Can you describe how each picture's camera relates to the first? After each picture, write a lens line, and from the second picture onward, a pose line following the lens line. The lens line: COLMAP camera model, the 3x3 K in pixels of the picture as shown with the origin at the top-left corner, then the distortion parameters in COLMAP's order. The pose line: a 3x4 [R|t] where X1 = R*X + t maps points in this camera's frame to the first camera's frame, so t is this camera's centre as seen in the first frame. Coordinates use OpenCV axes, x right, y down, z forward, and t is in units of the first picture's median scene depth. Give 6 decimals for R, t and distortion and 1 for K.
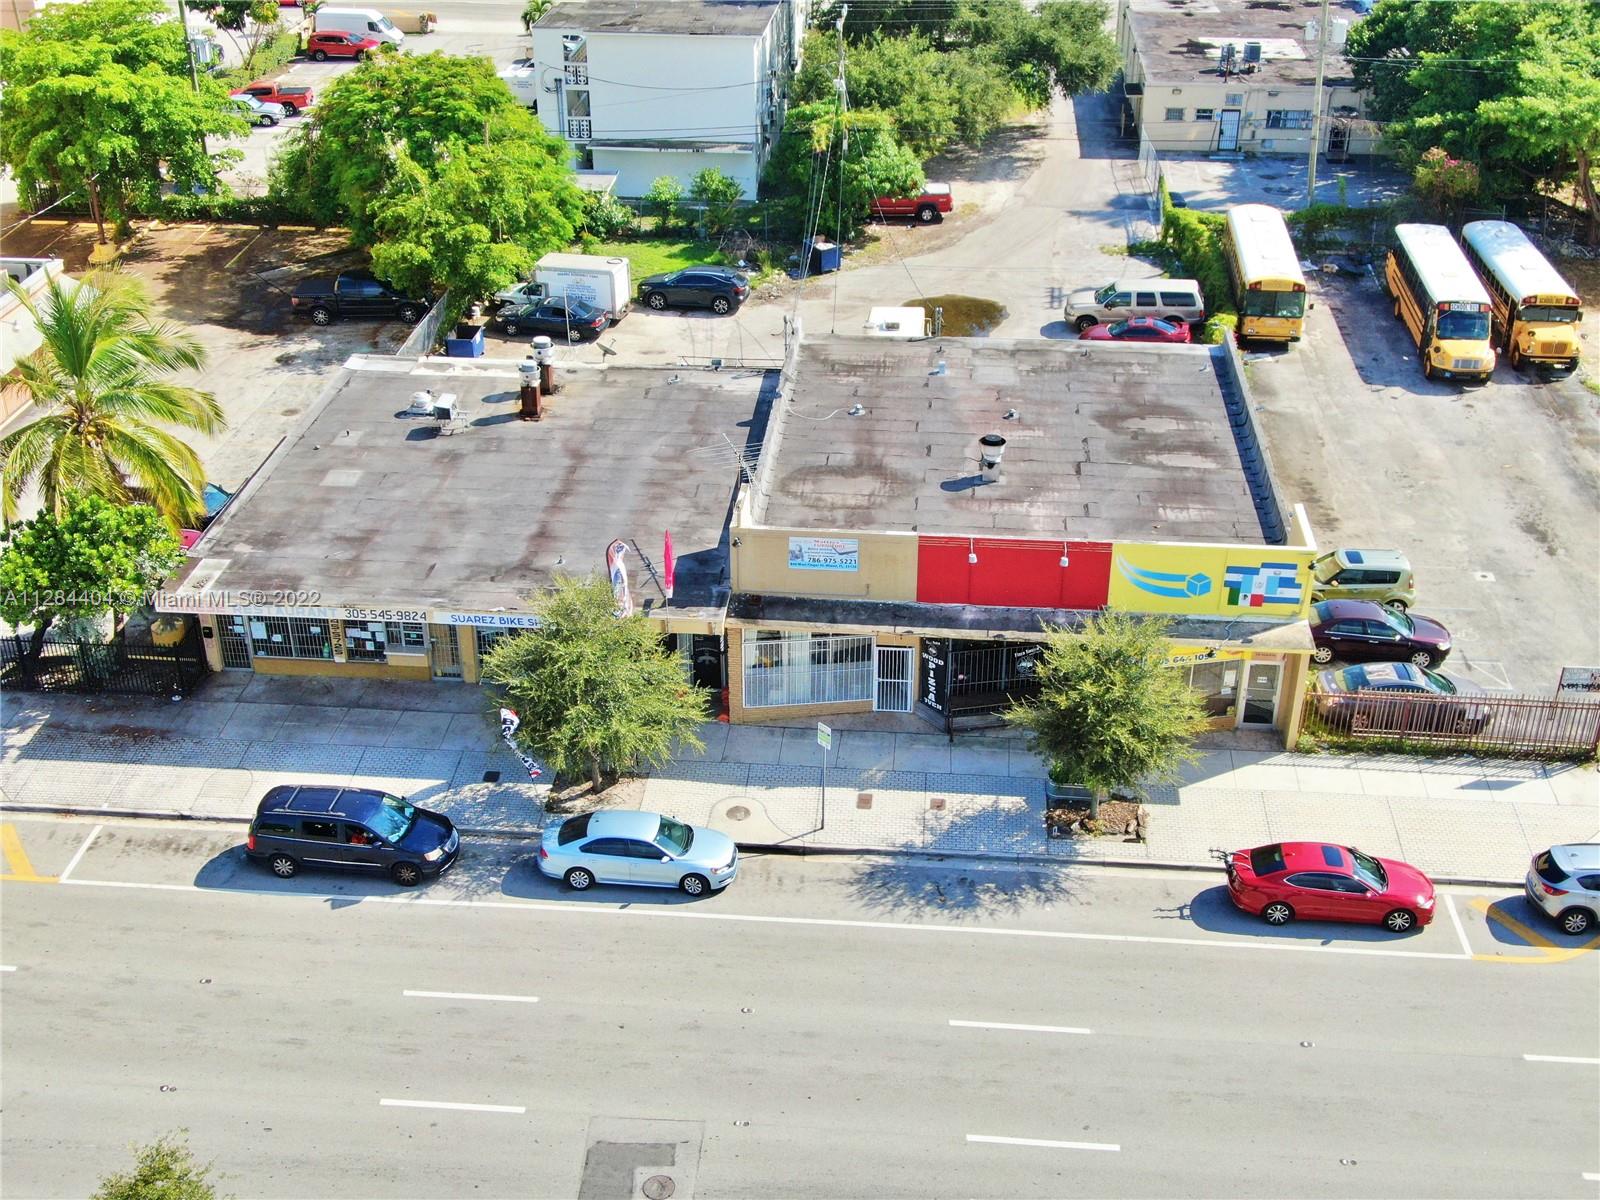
lens RADIAL K [[1929.3, 0, 794.8], [0, 1929.3, 508.4], [0, 0, 1]] dist [0.098170, -0.390291]
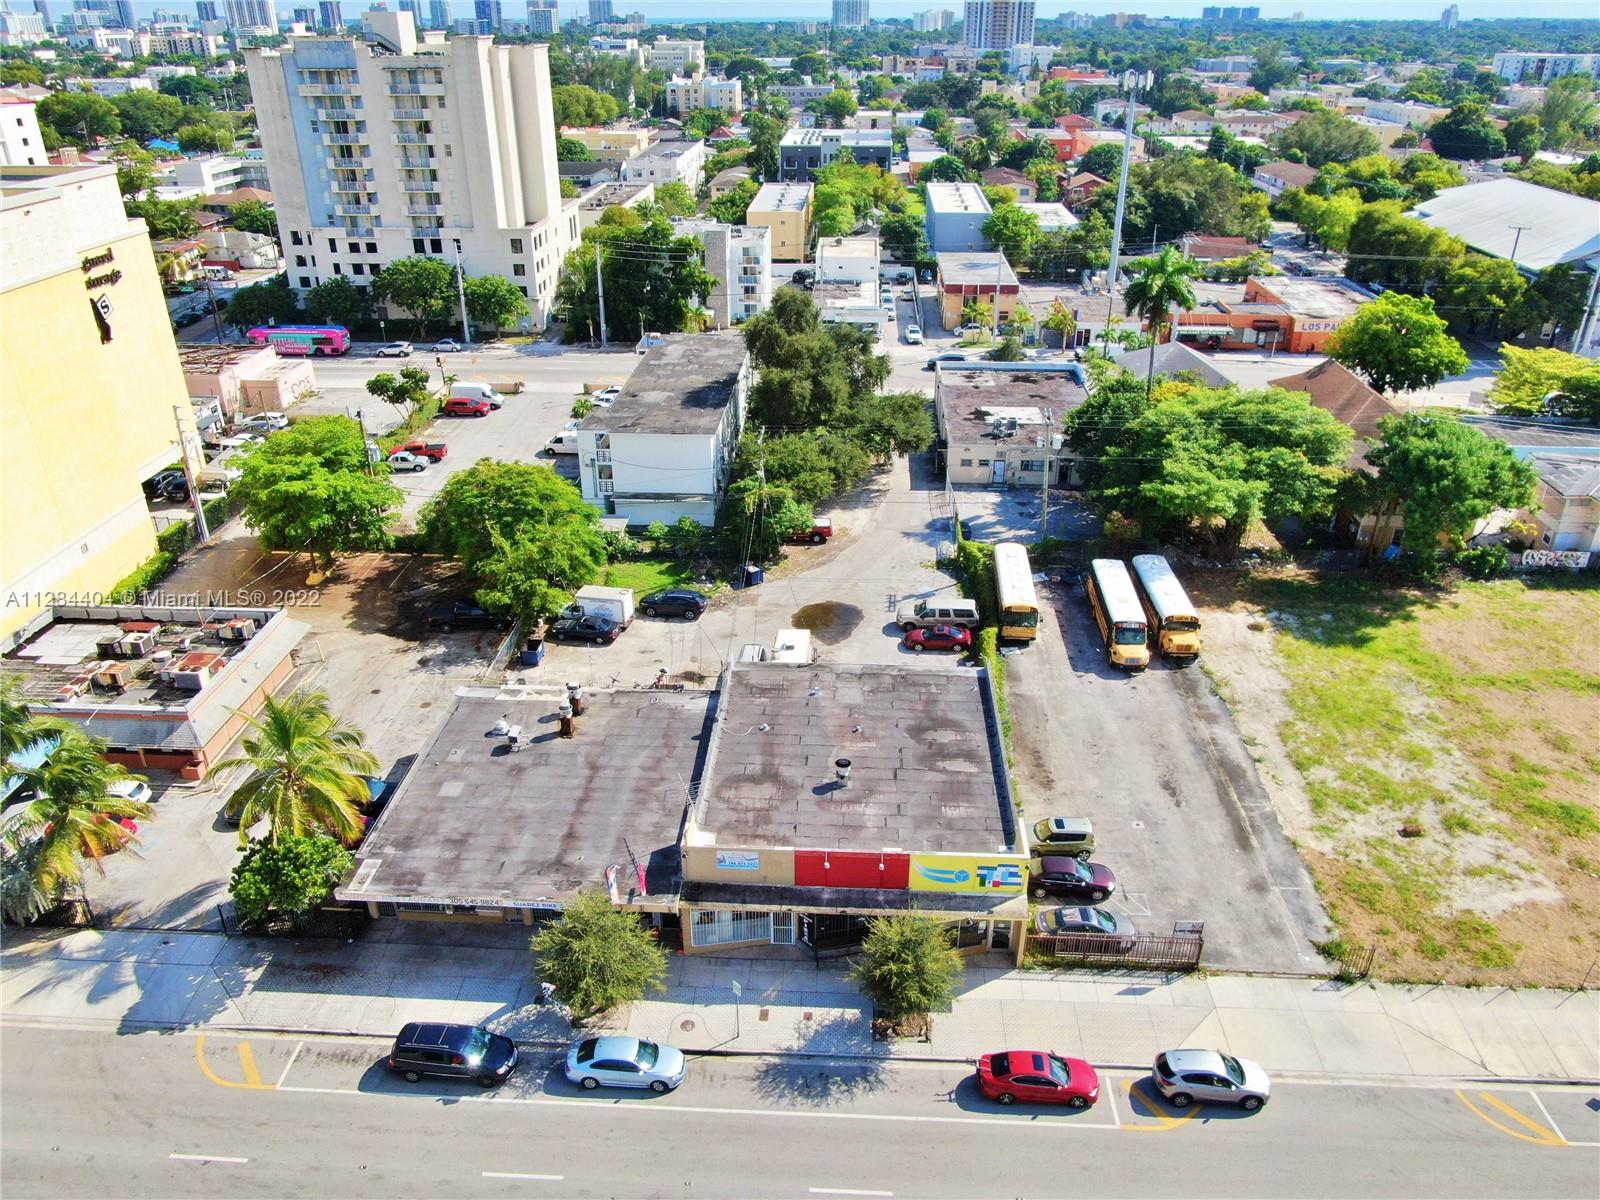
lens RADIAL K [[1191.5, 0, 798.9], [0, 1191.5, 540.8], [0, 0, 1]] dist [-0.027996, 0.005504]
pose [[0.999396, -0.015710, 0.030984, 0.033307], [0.016750, 0.999295, -0.033602, -0.179496], [-0.030434, 0.034101, 0.998955, -0.026597]]
